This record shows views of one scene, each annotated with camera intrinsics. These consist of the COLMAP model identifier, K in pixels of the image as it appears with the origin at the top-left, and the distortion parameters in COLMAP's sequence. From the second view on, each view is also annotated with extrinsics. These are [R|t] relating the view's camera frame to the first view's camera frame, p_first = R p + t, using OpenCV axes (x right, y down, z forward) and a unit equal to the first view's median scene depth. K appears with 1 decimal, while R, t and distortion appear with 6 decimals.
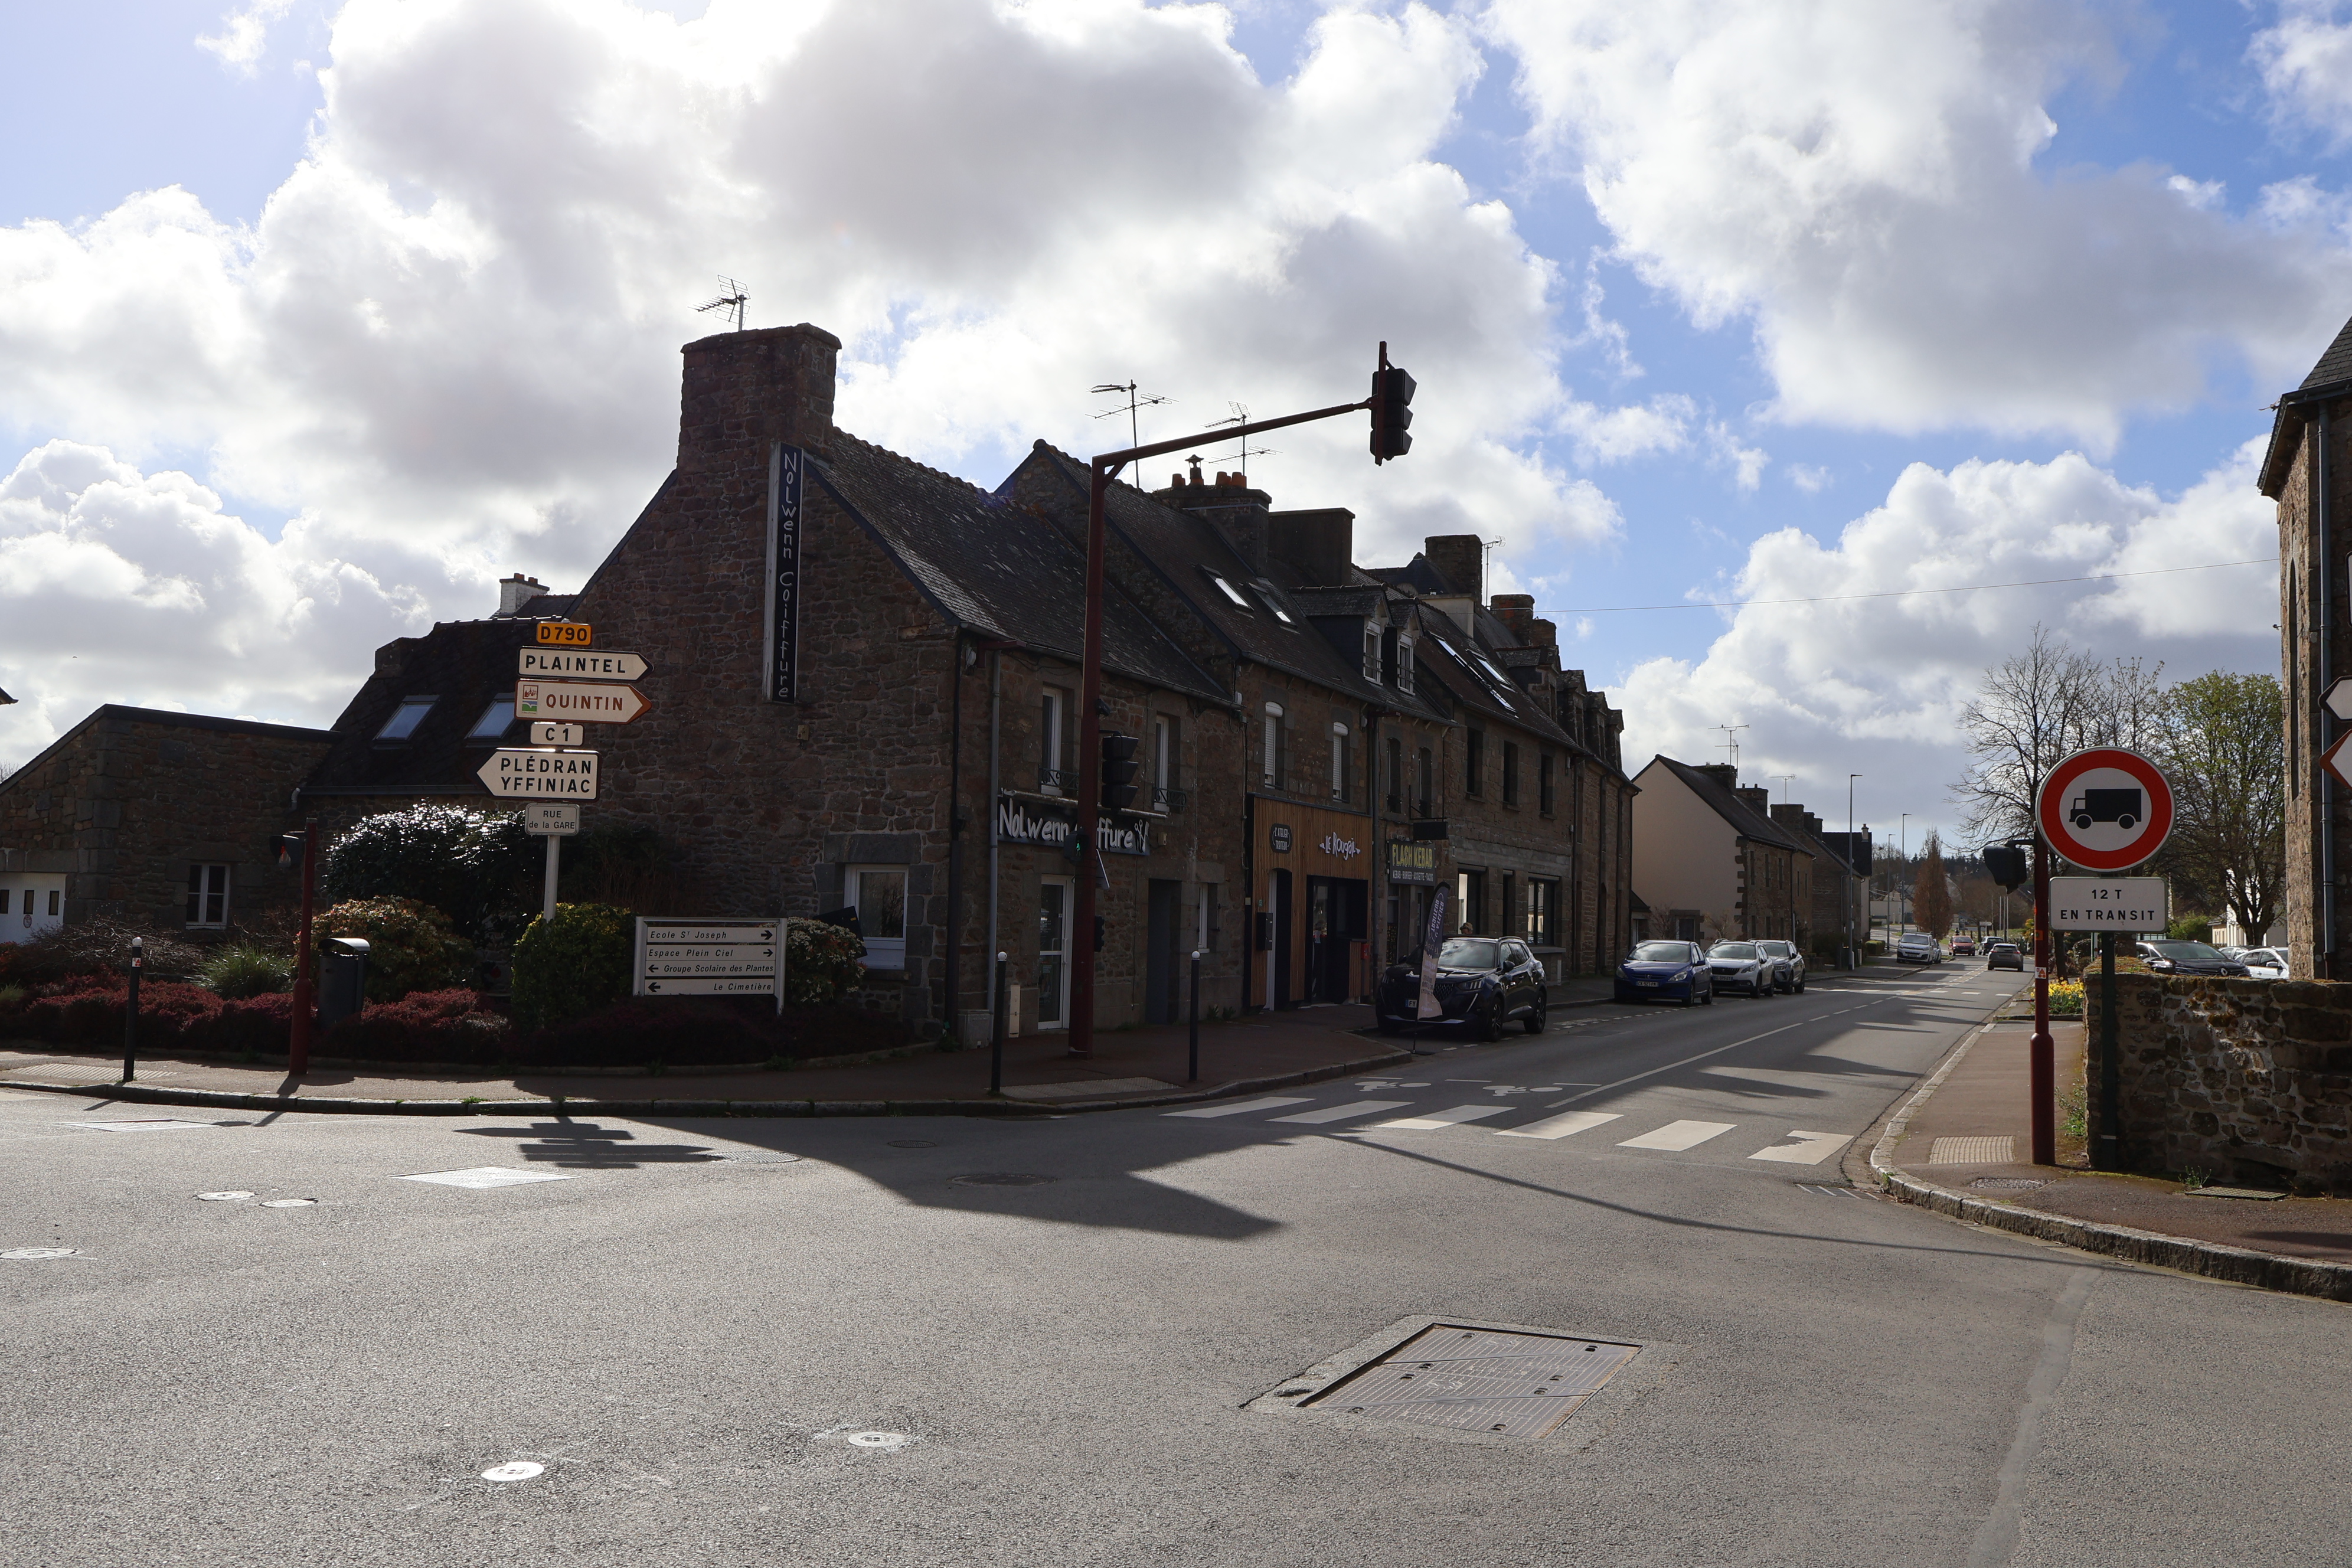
lens RADIAL K [[1983.9, 0, 1176.0], [0, 1983.9, 784.0], [0, 0, 1]] dist [0.134993, 0.003217]
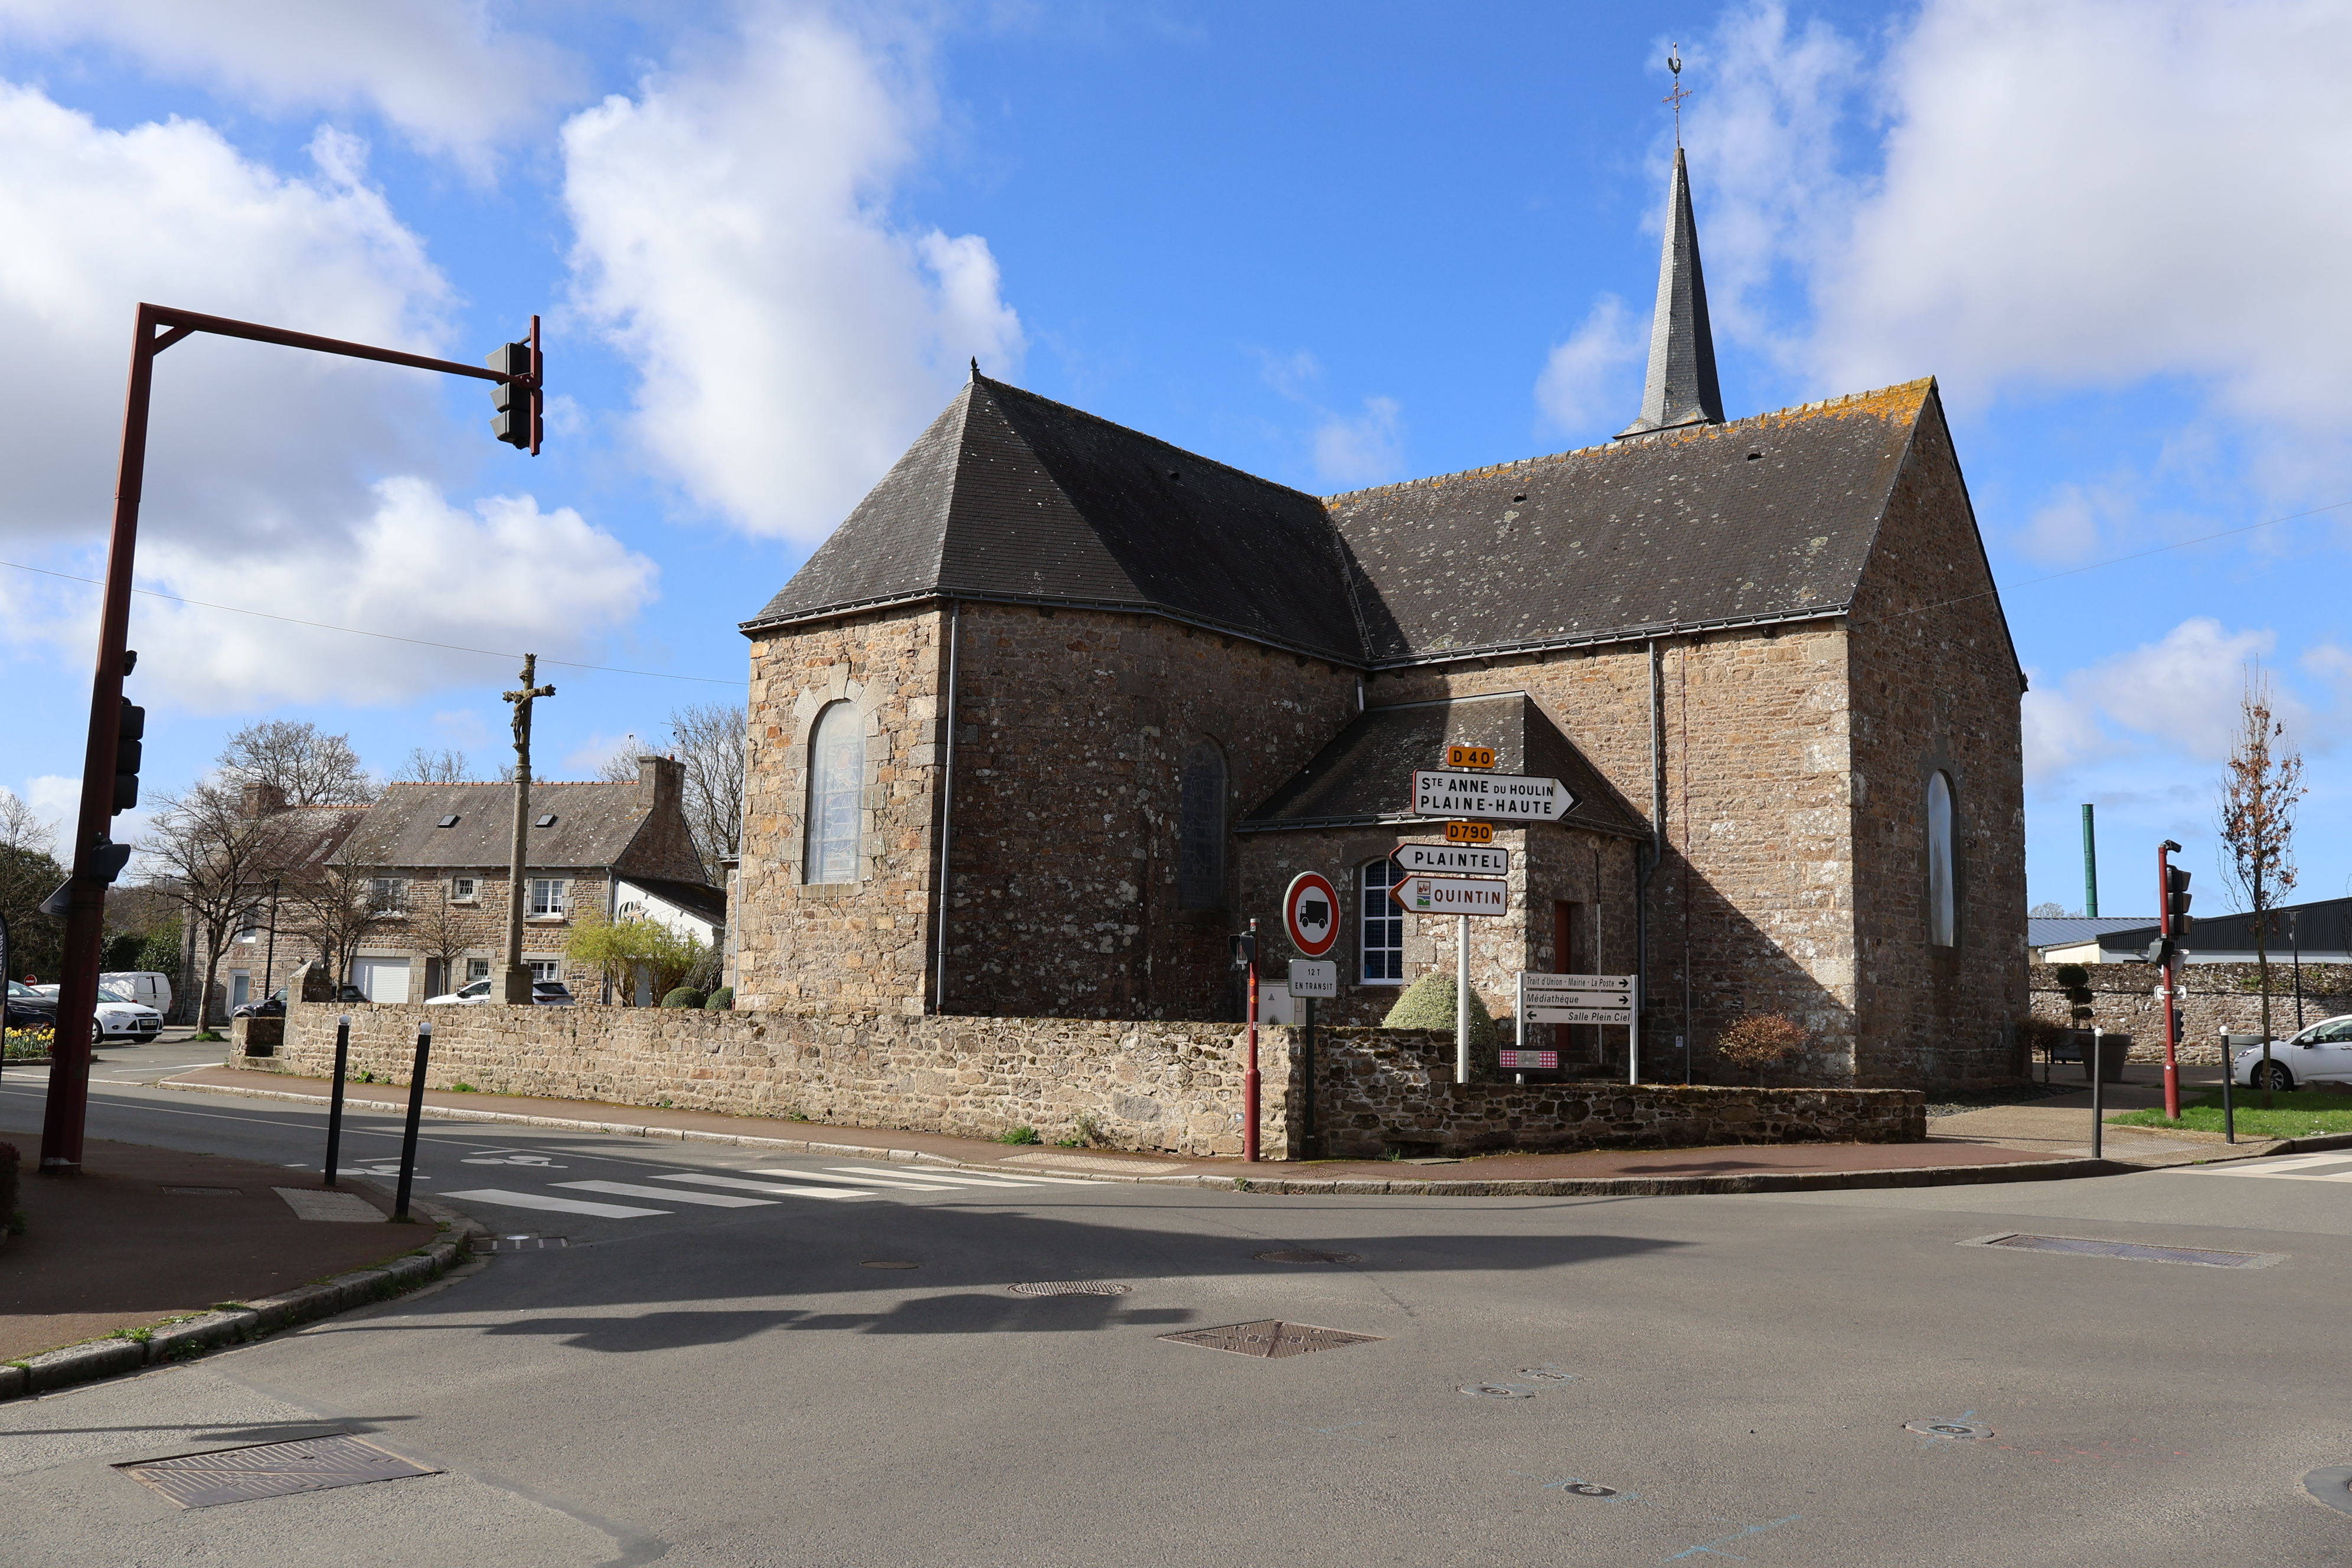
lens RADIAL K [[1929.0, 0, 1176.0], [0, 1929.0, 784.0], [0, 0, 1]] dist [0.006487, 0.002264]
pose [[0.284816, 0.123418, 0.950604, -0.961940], [-0.087959, 0.990858, -0.102291, 0.074353], [-0.954538, -0.054480, 0.293068, 0.726331]]
